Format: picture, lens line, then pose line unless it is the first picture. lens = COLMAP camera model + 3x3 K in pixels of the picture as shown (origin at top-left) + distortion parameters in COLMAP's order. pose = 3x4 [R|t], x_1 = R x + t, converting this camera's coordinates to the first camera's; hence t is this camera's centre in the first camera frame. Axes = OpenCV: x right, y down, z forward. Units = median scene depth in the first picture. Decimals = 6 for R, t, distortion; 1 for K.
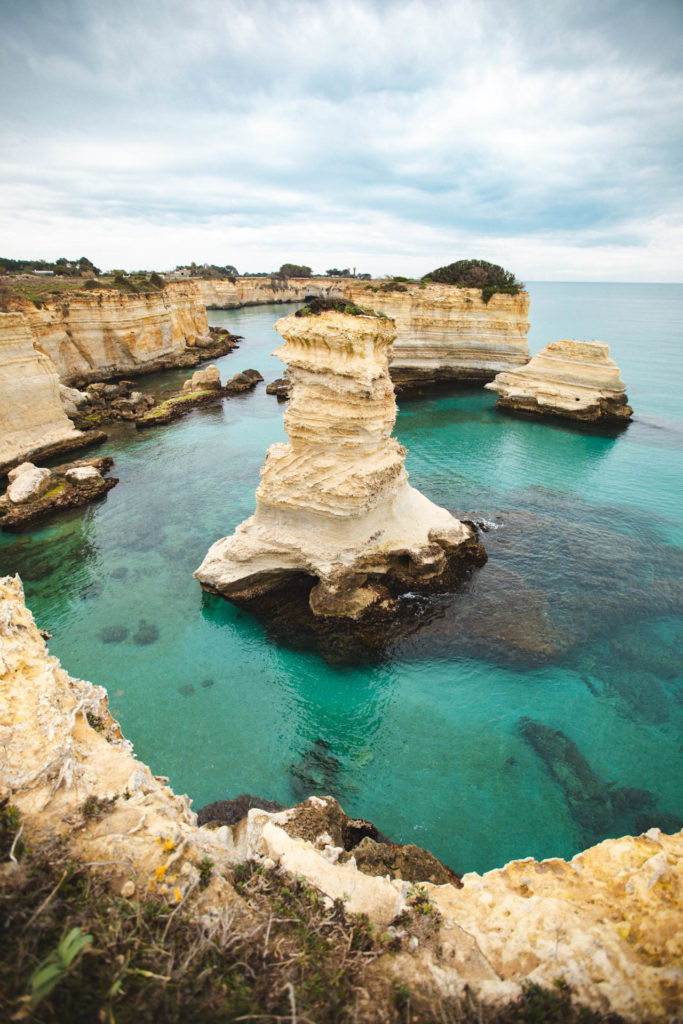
lens RADIAL K [[472.1, 0, 341.5], [0, 472.1, 512.0], [0, 0, 1]] dist [-0.056859, 0.023046]
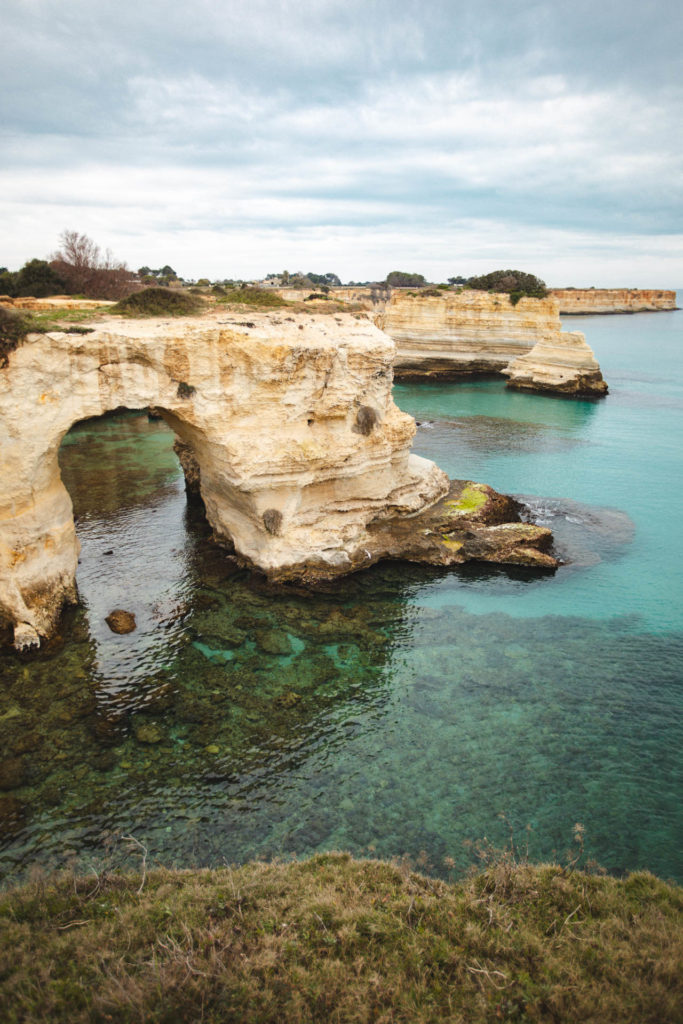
lens RADIAL K [[674.0, 0, 341.5], [0, 674.0, 512.0], [0, 0, 1]] dist [-0.037051, 0.001034]
pose [[0.979462, 0.053948, -0.194277, 0.283597], [-0.081144, 0.987535, -0.134869, 0.377524], [0.184579, 0.147864, 0.971631, -0.739729]]
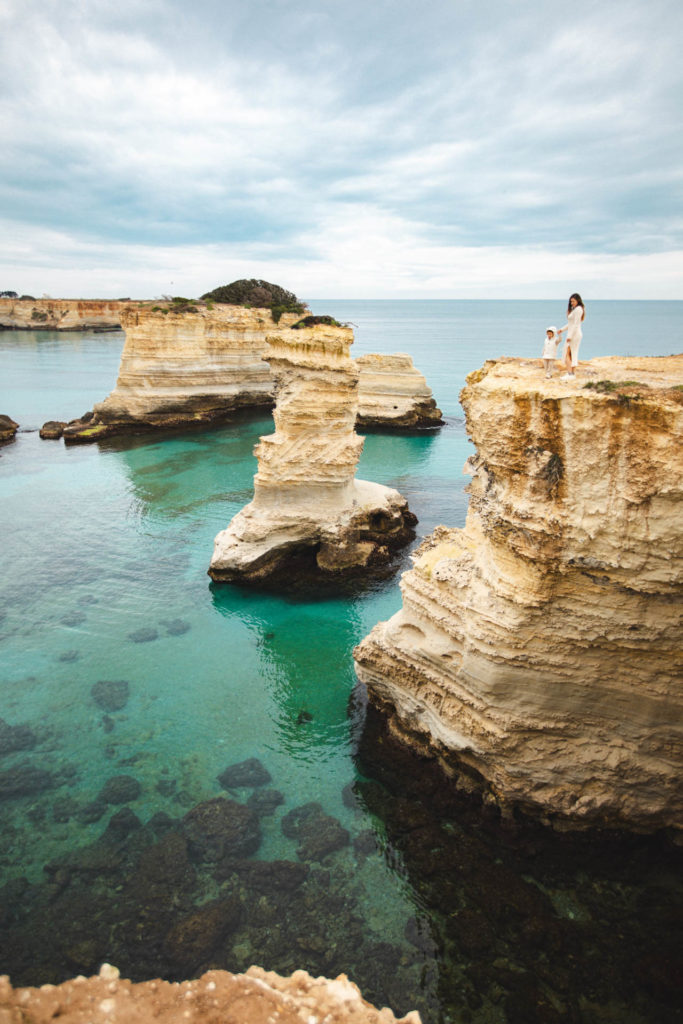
lens RADIAL K [[674.0, 0, 341.5], [0, 674.0, 512.0], [0, 0, 1]] dist [-0.037051, 0.001034]
pose [[0.866681, -0.149579, 0.475909, -0.328481], [0.221176, 0.970316, -0.097812, 0.099374], [-0.447152, 0.190032, 0.874038, -0.205741]]
